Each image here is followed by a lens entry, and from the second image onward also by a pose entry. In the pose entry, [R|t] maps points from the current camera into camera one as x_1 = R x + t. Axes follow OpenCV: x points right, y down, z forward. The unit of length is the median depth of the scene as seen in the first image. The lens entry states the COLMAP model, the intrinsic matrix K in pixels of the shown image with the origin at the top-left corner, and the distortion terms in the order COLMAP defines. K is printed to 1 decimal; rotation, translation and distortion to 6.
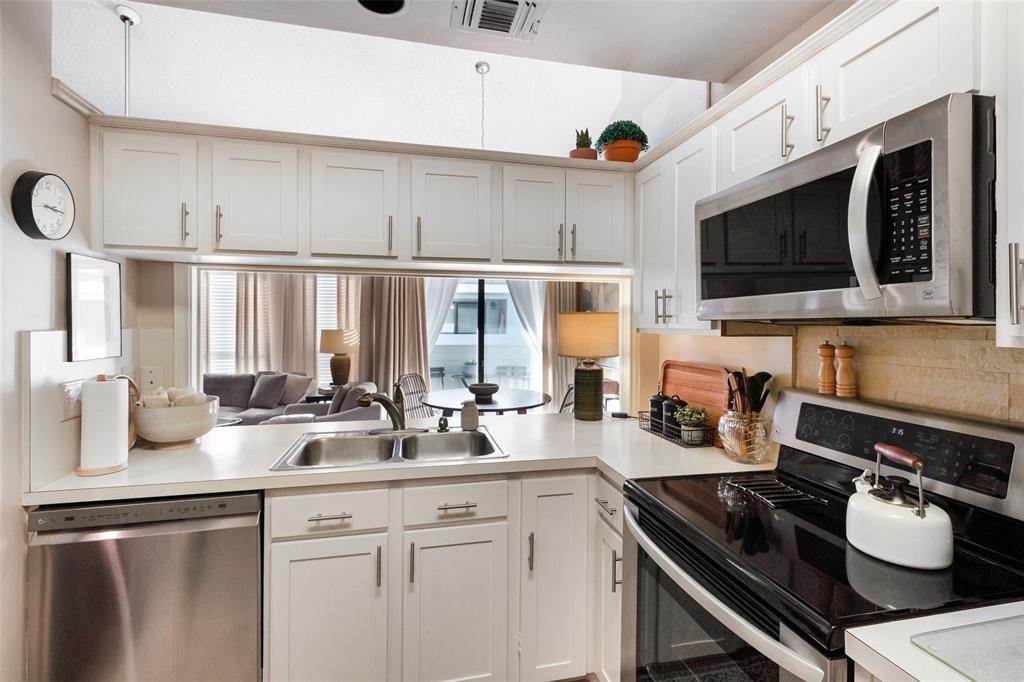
lens RADIAL K [[479.4, 0, 517.7], [0, 479.4, 329.8], [0, 0, 1]] dist [0.007526, -0.000212]
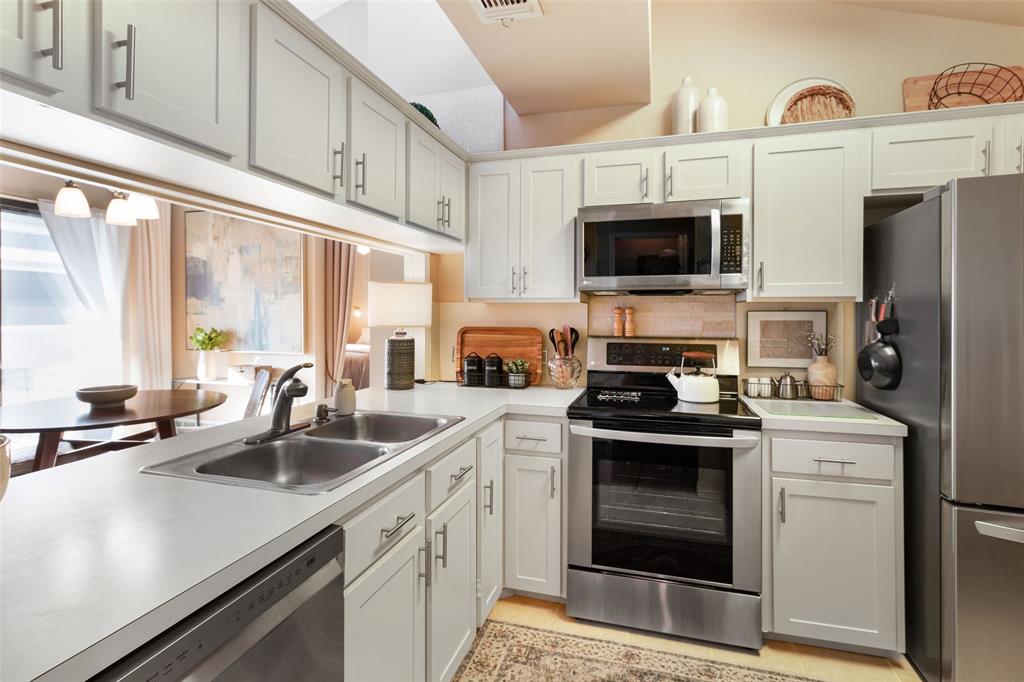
lens RADIAL K [[479.5, 0, 528.3], [0, 479.5, 318.7], [0, 0, 1]] dist [0.010682, -0.000239]
pose [[0.474935, -0.010624, 0.879957, -1.117660], [0.008597, 0.999935, 0.007433, 0.060944], [-0.879979, 0.004035, 0.474996, 0.511727]]
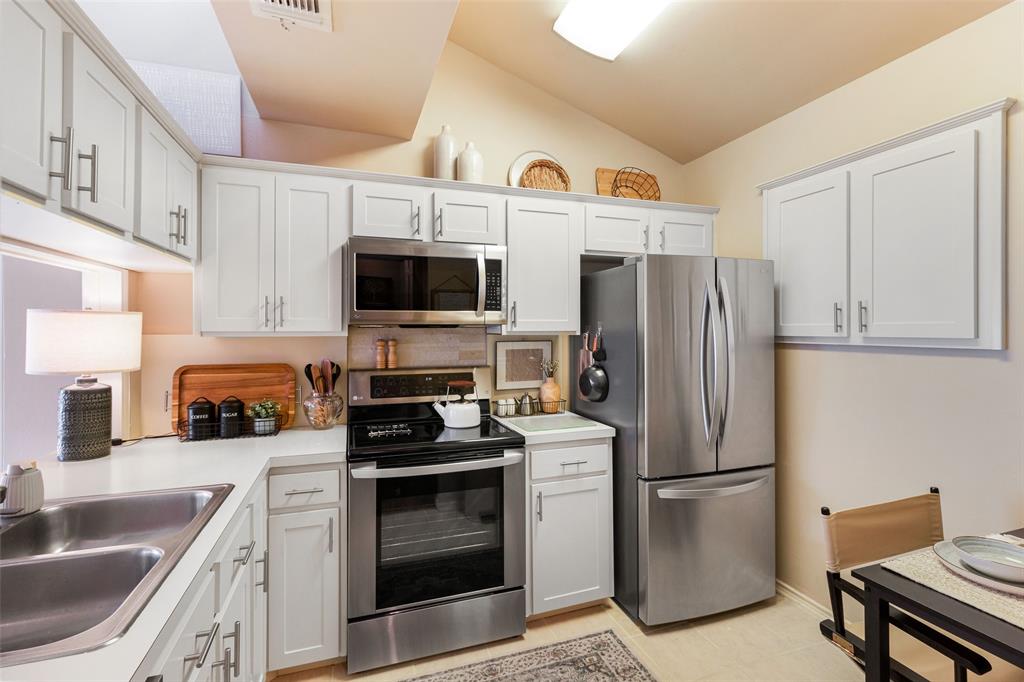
lens RADIAL K [[479.4, 0, 517.7], [0, 479.4, 329.8], [0, 0, 1]] dist [0.007526, -0.000212]
pose [[-0.113487, -0.004749, 0.993528, -1.195982], [0.012140, 0.999907, 0.006166, -0.008084], [-0.993465, 0.012762, -0.113418, 0.779195]]
